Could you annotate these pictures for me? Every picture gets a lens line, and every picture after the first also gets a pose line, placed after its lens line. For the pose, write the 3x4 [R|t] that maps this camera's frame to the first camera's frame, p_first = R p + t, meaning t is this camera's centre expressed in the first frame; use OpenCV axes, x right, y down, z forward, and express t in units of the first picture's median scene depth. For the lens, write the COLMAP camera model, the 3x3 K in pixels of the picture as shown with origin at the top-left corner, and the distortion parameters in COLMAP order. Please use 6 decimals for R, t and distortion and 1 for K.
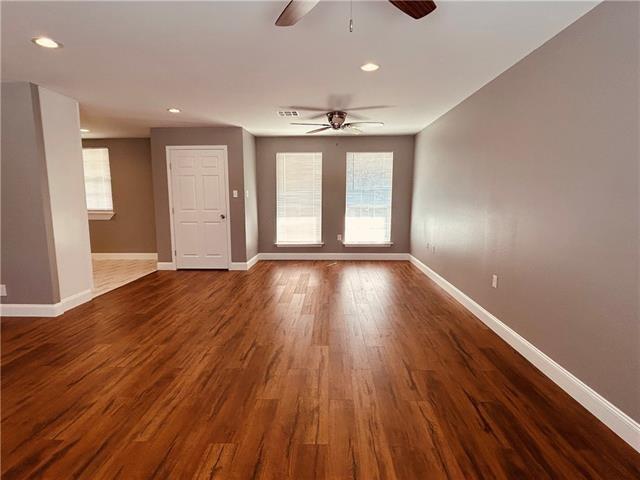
lens RADIAL K [[346.8, 0, 318.4], [0, 346.8, 243.0], [0, 0, 1]] dist [-0.005353, 0.000805]
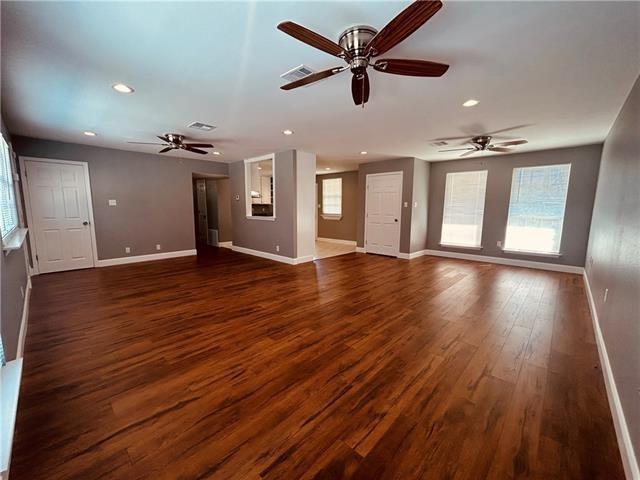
lens RADIAL K [[259.3, 0, 319.0], [0, 259.3, 241.6], [0, 0, 1]] dist [-0.006629, 0.000733]
pose [[0.750478, 0.095157, -0.654009, 0.178626], [-0.099651, 0.994559, 0.030355, 0.010464], [0.653339, 0.042392, 0.755878, -0.025123]]
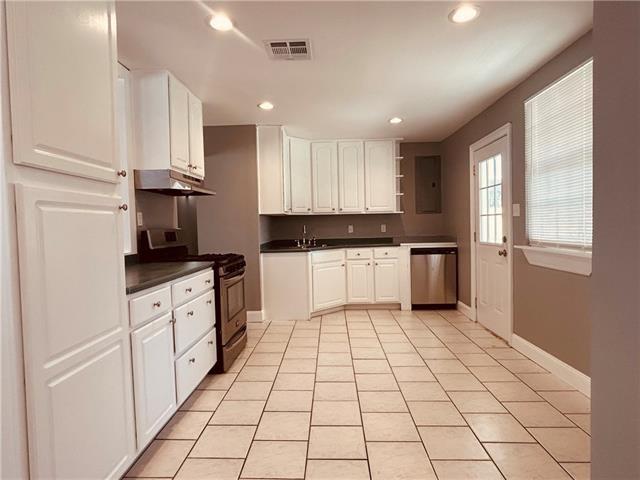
lens RADIAL K [[358.9, 0, 322.1], [0, 358.9, 237.8], [0, 0, 1]] dist [-0.017544, -0.002253]
pose [[-0.011892, 0.038029, -0.999206, -0.281332], [-0.115902, 0.992489, 0.039152, -0.093373], [0.993189, 0.116276, -0.007395, 0.804943]]
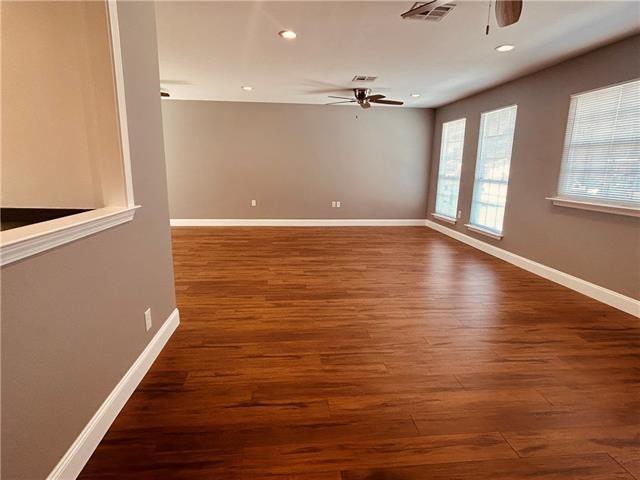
lens RADIAL K [[346.8, 0, 316.8], [0, 346.8, 241.5], [0, 0, 1]] dist [-0.005353, 0.000805]
pose [[-0.119480, -0.209502, 0.970481, -0.824632], [0.120757, 0.967160, 0.223652, -0.045958], [-0.985465, 0.143915, -0.090257, 0.421561]]
